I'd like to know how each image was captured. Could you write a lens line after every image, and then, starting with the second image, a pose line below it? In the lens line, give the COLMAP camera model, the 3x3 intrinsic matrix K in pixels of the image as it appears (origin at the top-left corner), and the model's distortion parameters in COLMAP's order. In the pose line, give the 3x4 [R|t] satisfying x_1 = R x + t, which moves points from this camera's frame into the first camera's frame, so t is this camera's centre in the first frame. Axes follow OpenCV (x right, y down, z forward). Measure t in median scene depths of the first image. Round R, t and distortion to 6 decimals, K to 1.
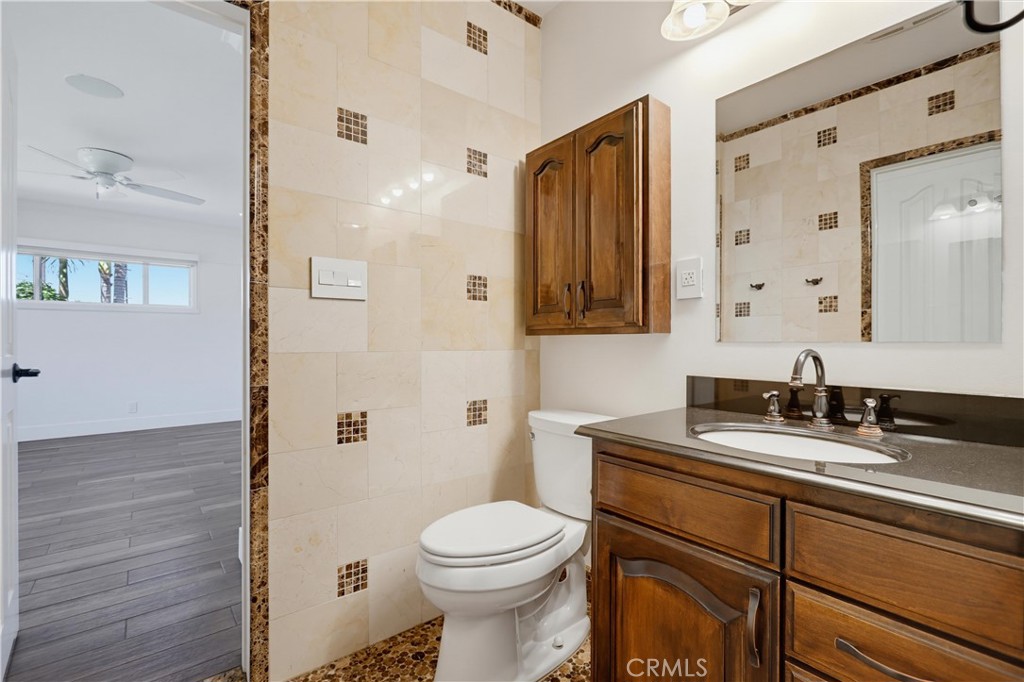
lens RADIAL K [[456.1, 0, 513.4], [0, 456.1, 336.4], [0, 0, 1]] dist [0.000768, 0.000225]
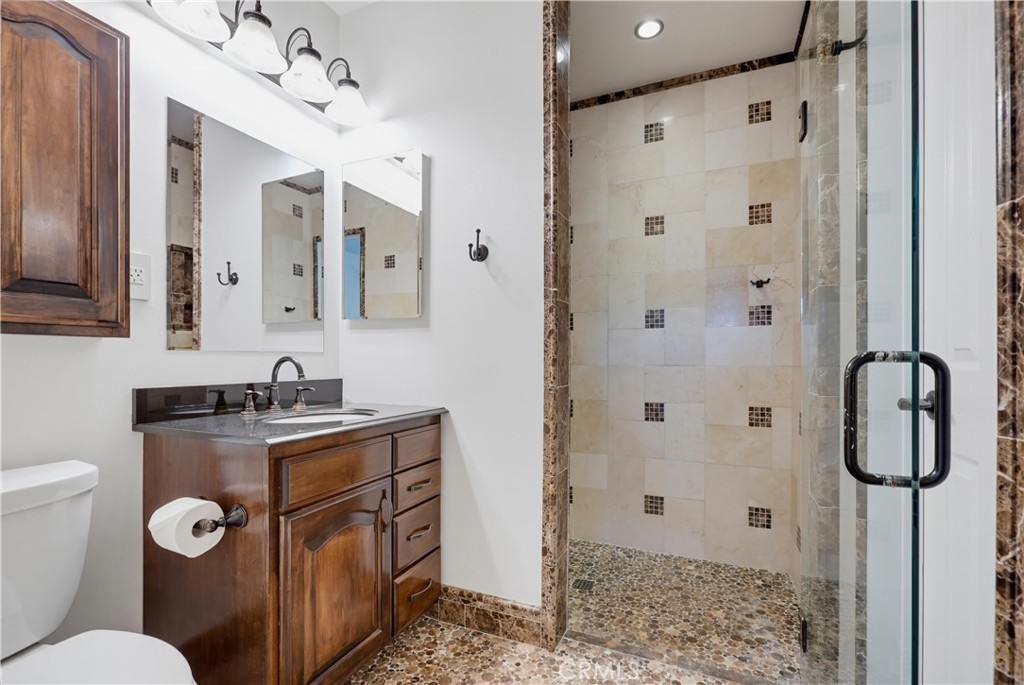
lens RADIAL K [[457.3, 0, 506.6], [0, 457.3, 346.9], [0, 0, 1]] dist [-0.001549, -0.000014]
pose [[-0.442313, 0.020390, 0.896629, -0.853360], [-0.008193, 0.999608, -0.026774, 0.029655], [-0.896823, -0.019189, -0.441973, 0.929373]]
